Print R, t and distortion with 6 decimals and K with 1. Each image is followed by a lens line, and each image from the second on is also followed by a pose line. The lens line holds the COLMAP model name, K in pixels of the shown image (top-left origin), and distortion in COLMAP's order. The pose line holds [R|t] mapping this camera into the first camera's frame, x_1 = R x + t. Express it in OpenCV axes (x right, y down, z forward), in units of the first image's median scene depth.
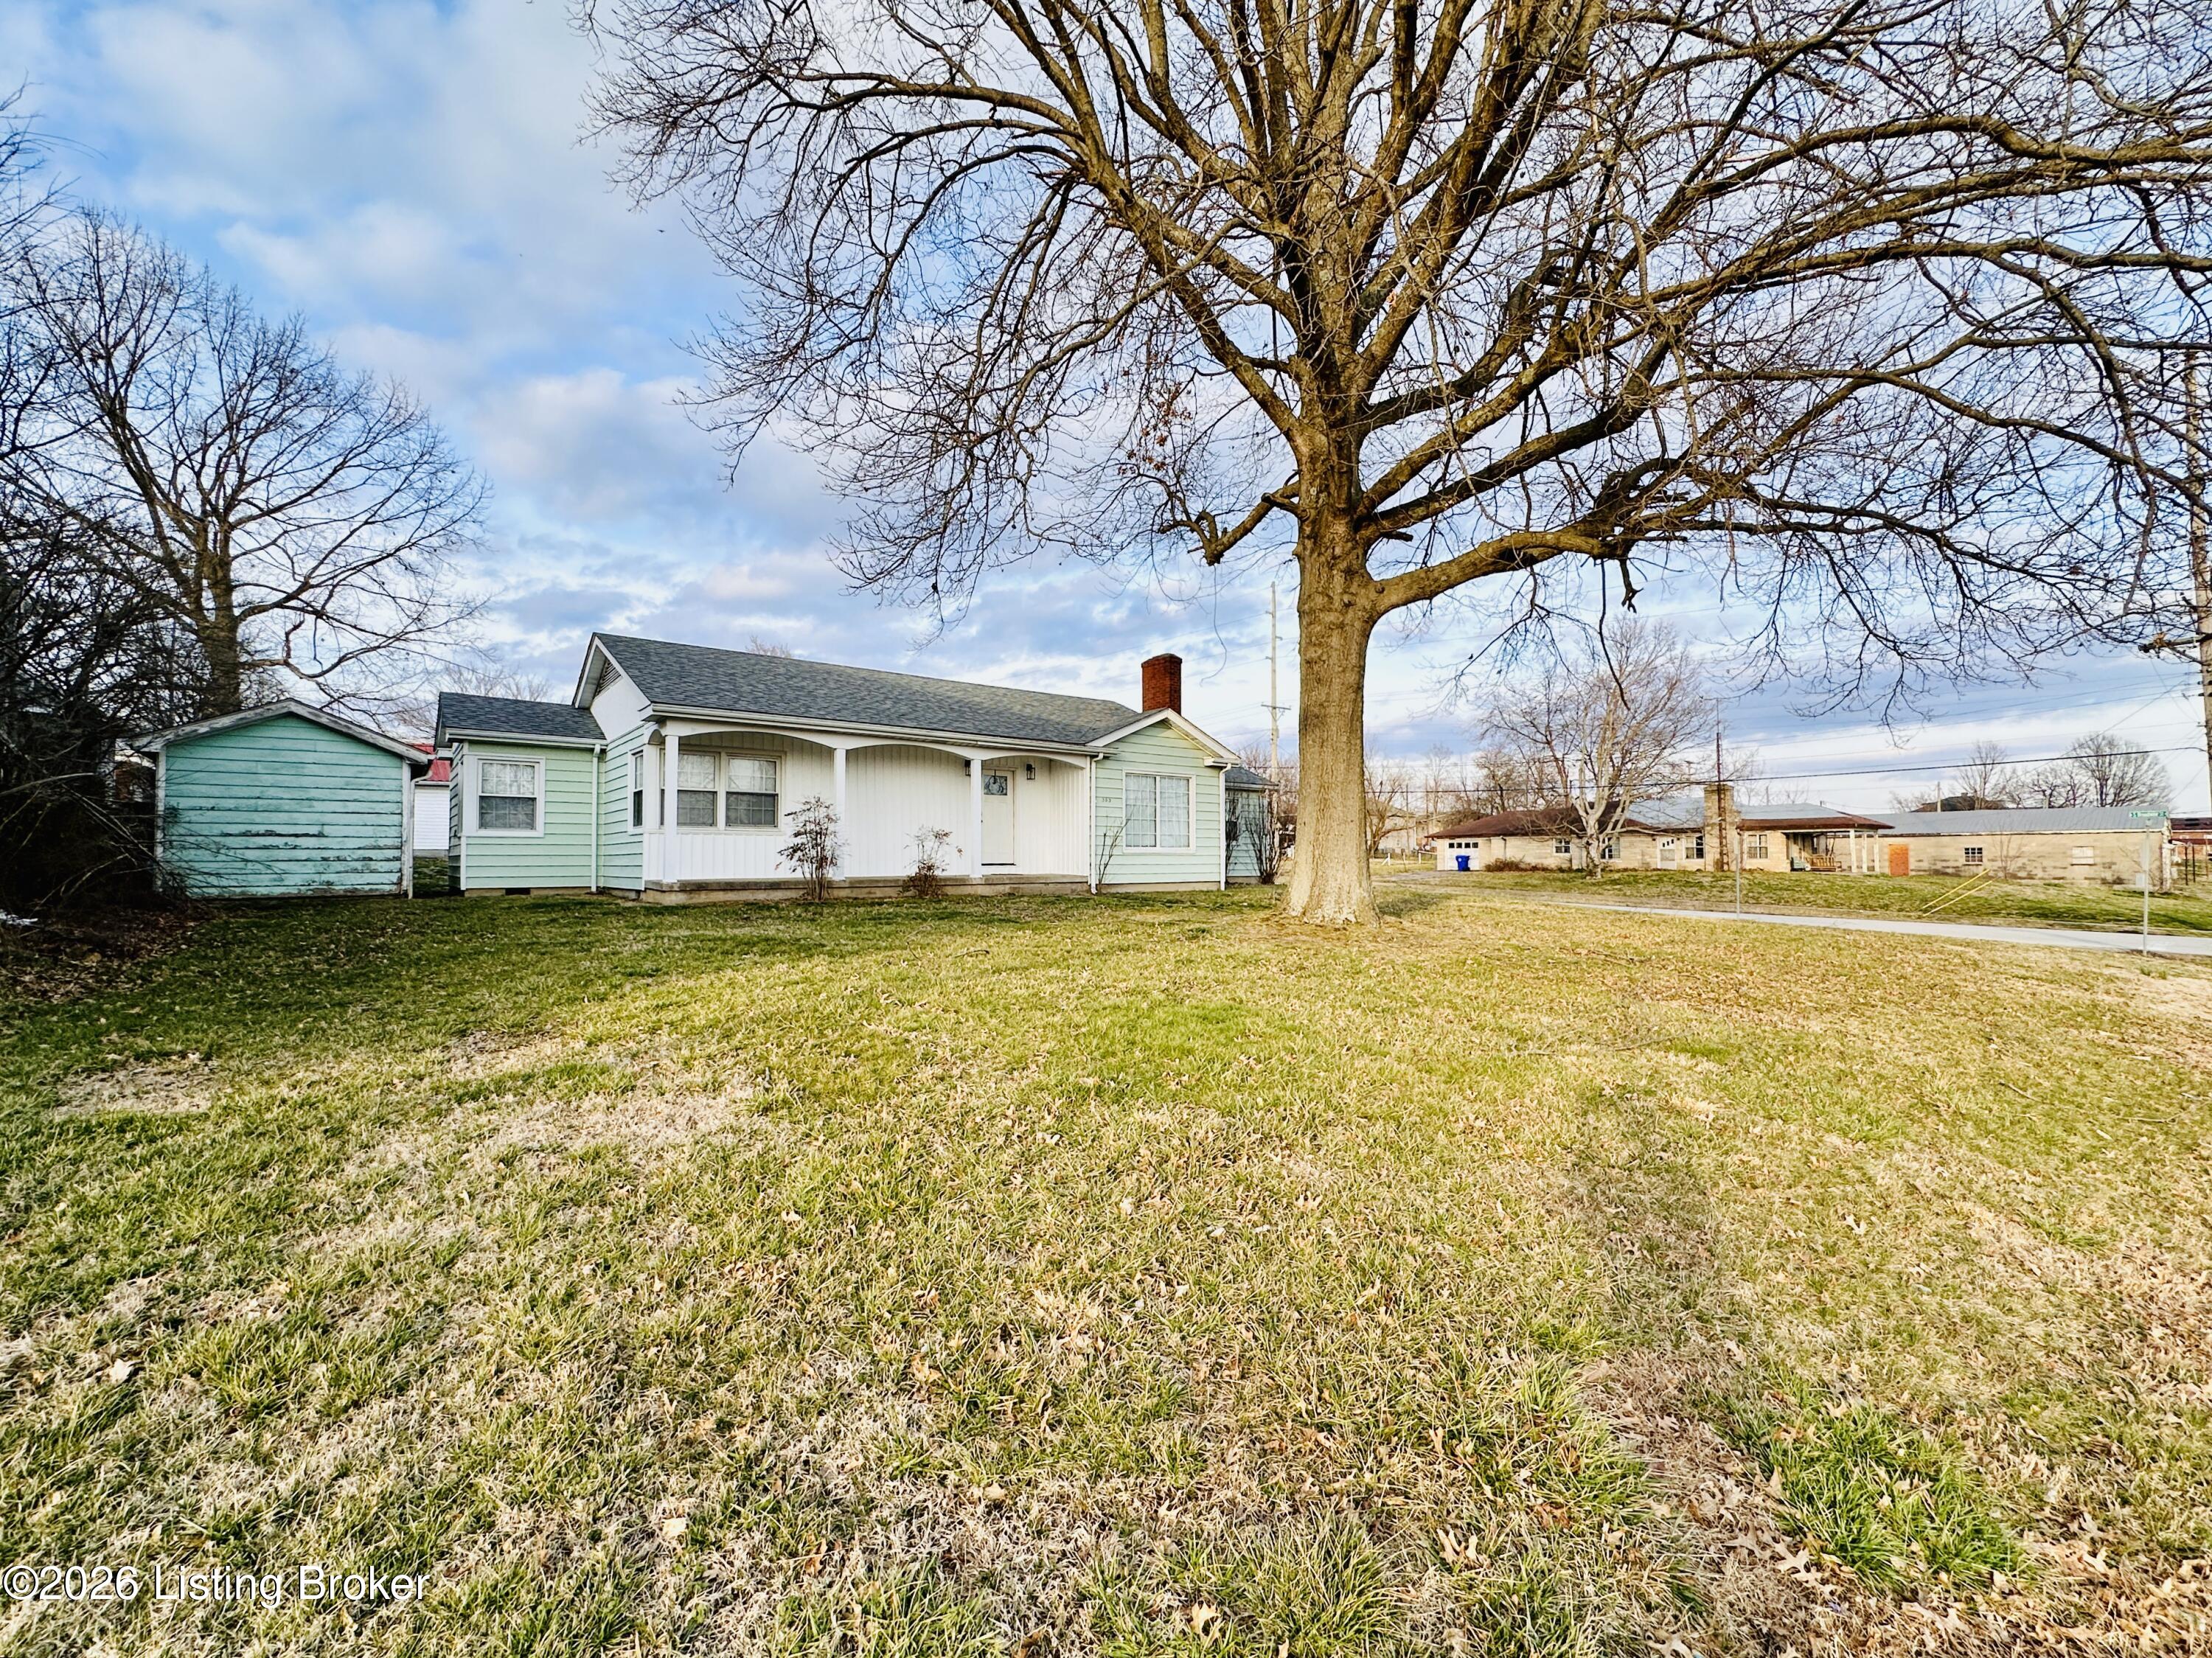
lens RADIAL K [[941.5, 0, 1106.0], [0, 941.5, 829.0], [0, 0, 1]] dist [0.001513, 0.000139]
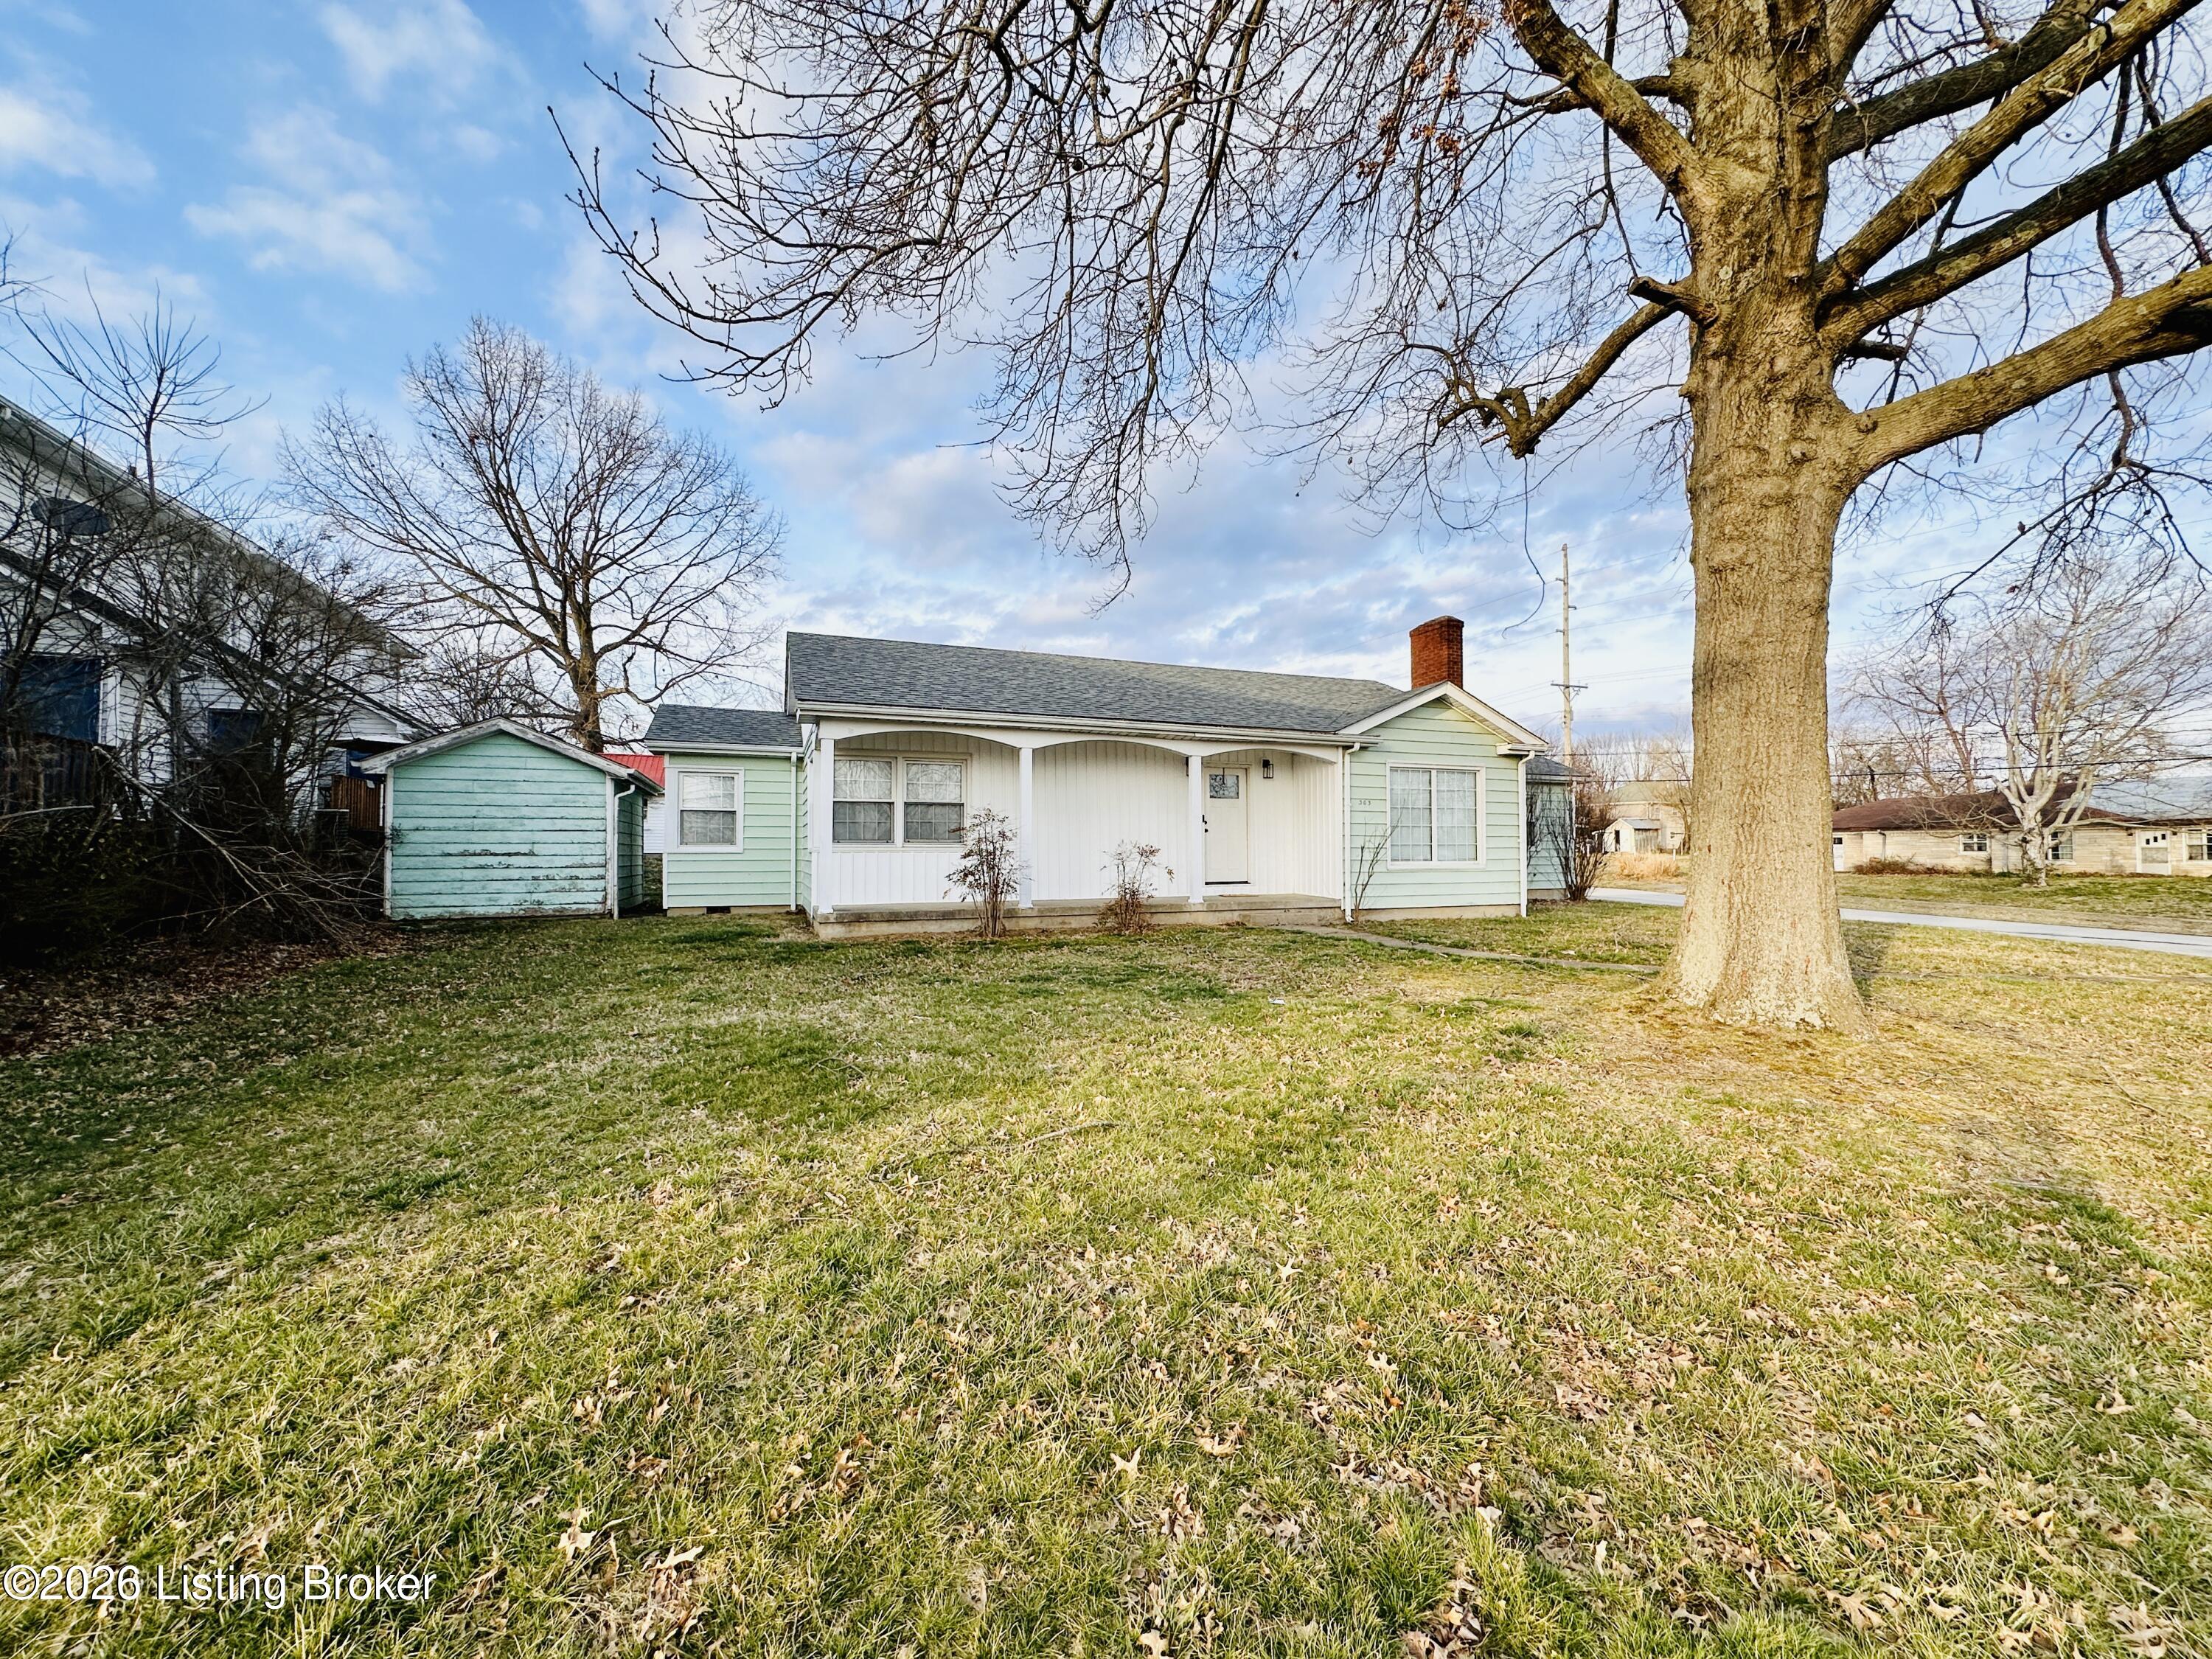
lens RADIAL K [[892.3, 0, 1106.0], [0, 892.3, 829.5], [0, 0, 1]] dist [-0.000261, 0.000204]
pose [[0.958509, -0.007592, -0.284960, 0.005820], [0.010070, 0.999923, 0.007233, -0.016196], [0.284884, -0.009802, 0.958512, 0.233875]]
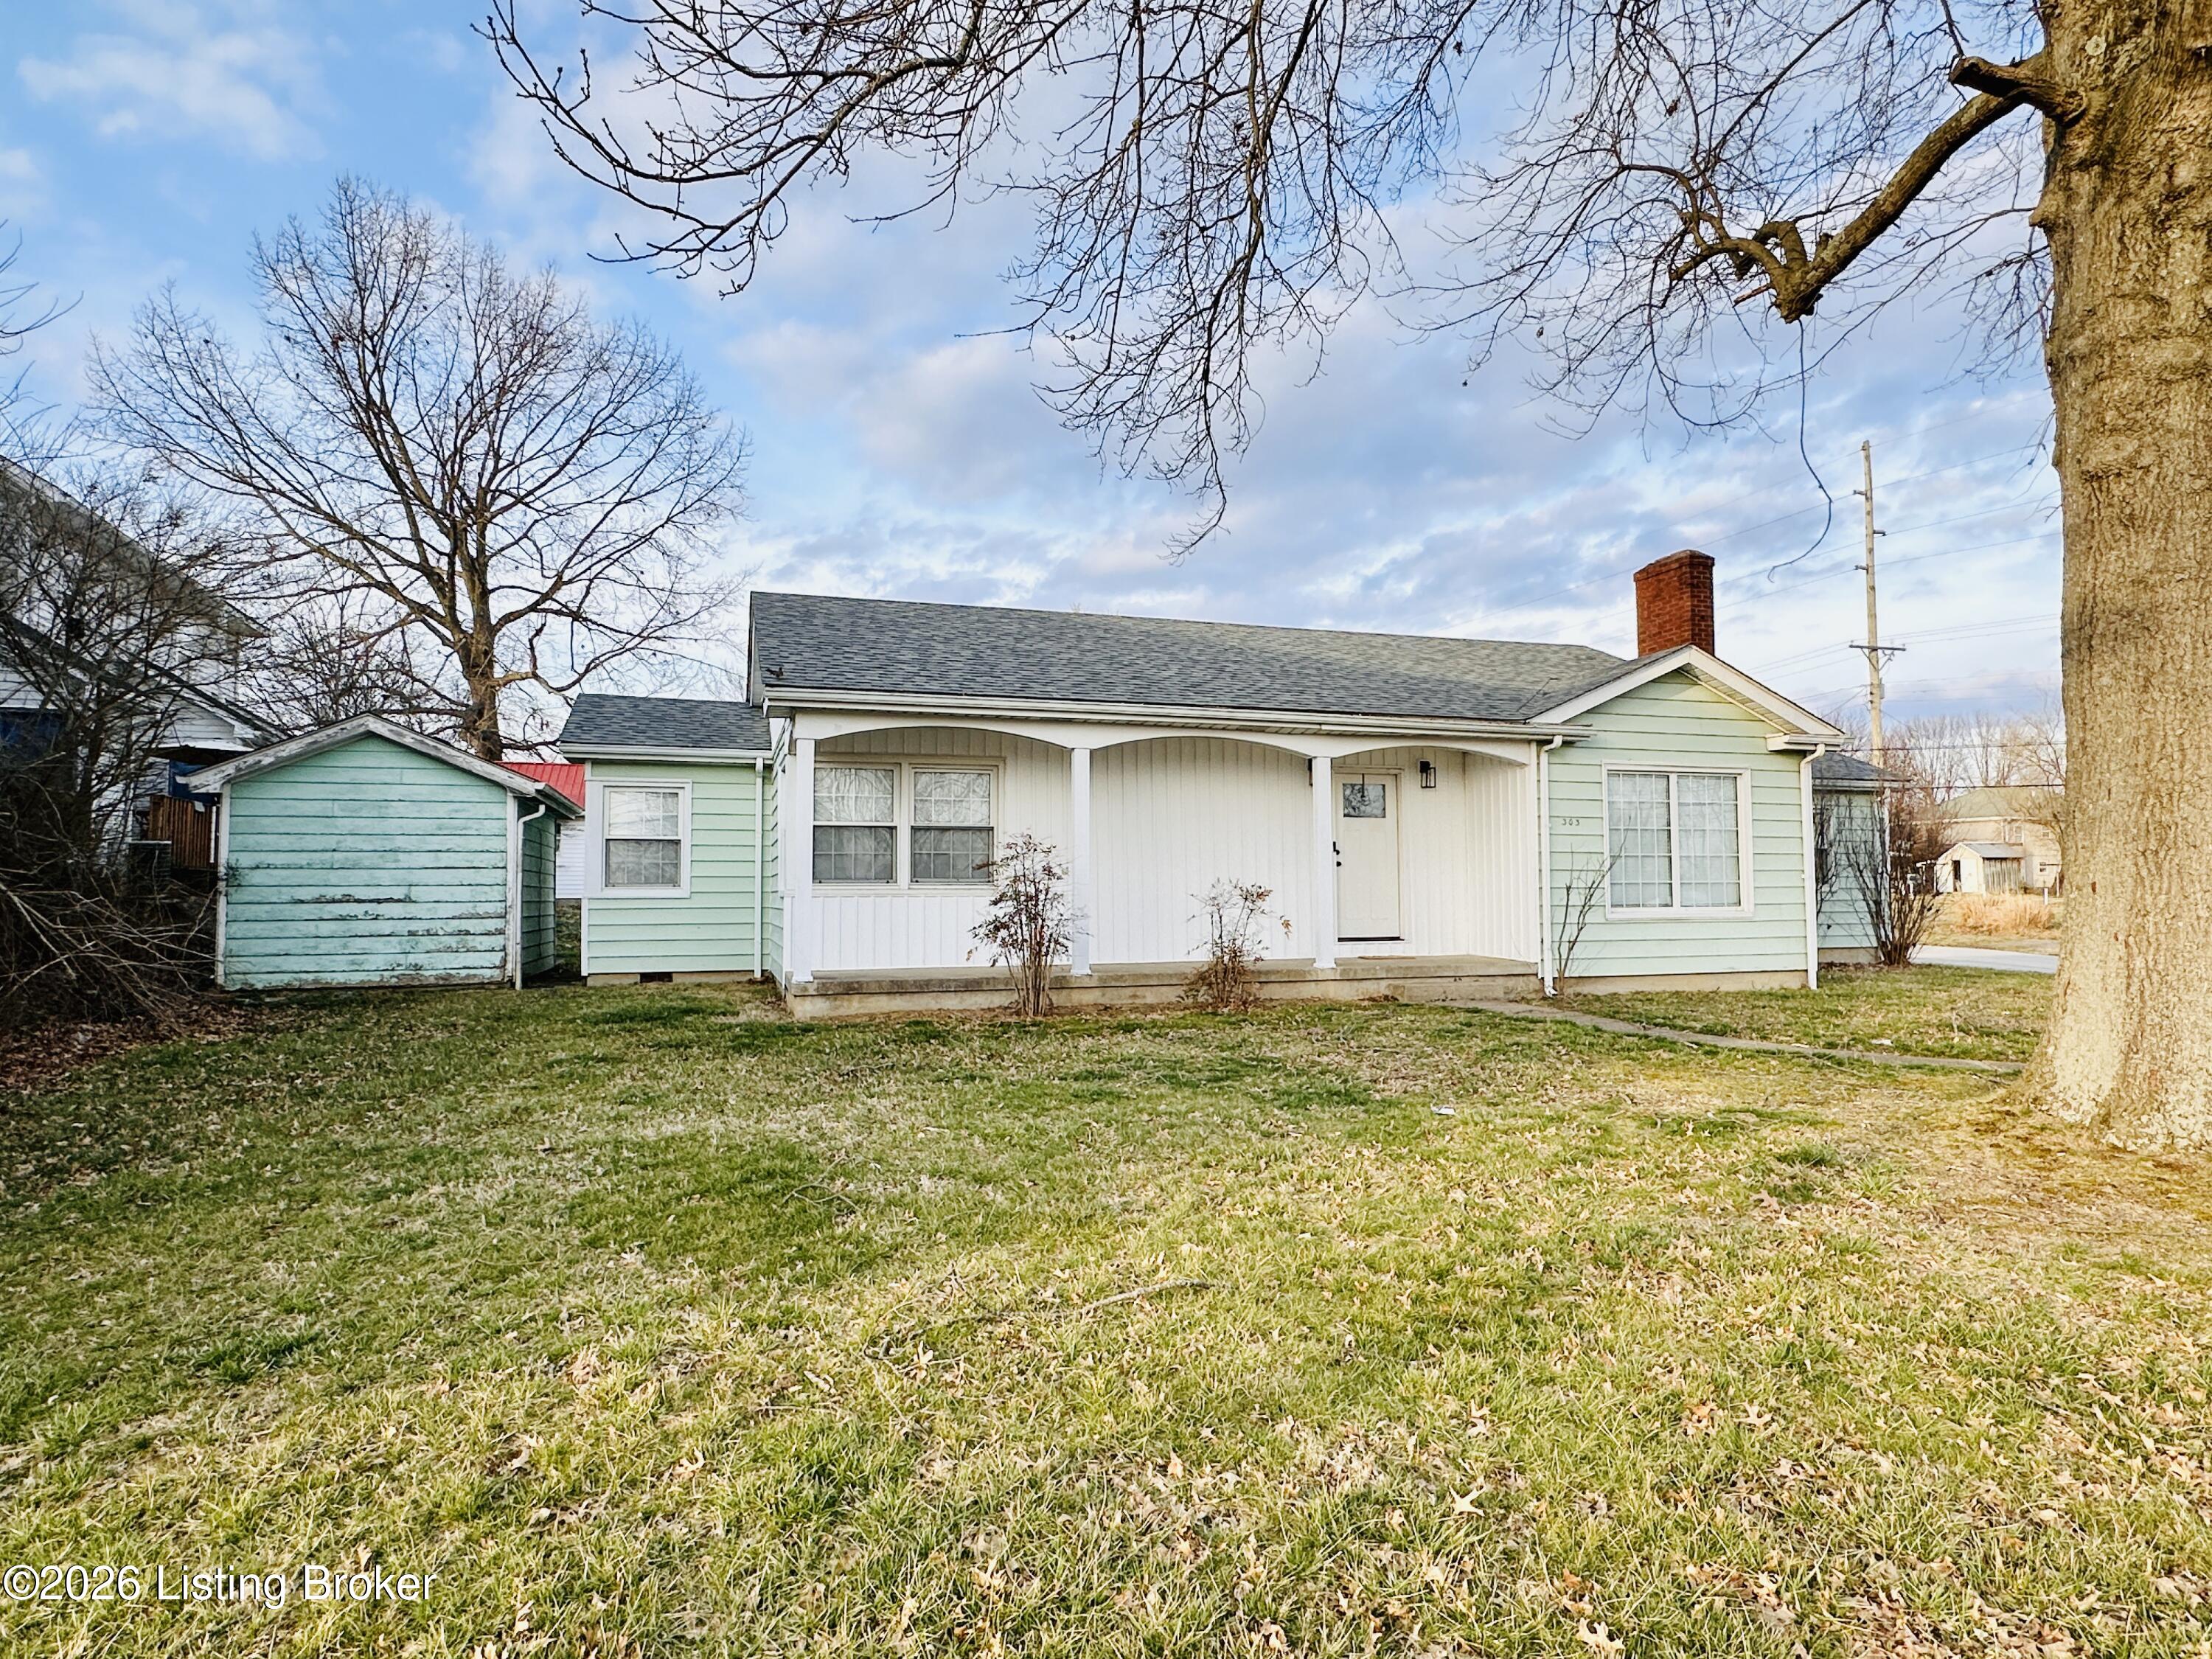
lens RADIAL K [[1273.2, 0, 1108.6], [0, 1273.2, 827.4], [0, 0, 1]] dist [-0.000857, 0.000563]
pose [[0.937063, -0.021910, -0.348473, 0.006811], [0.015380, 0.999651, -0.021495, -0.016411], [0.348822, 0.014782, 0.937072, 0.230952]]
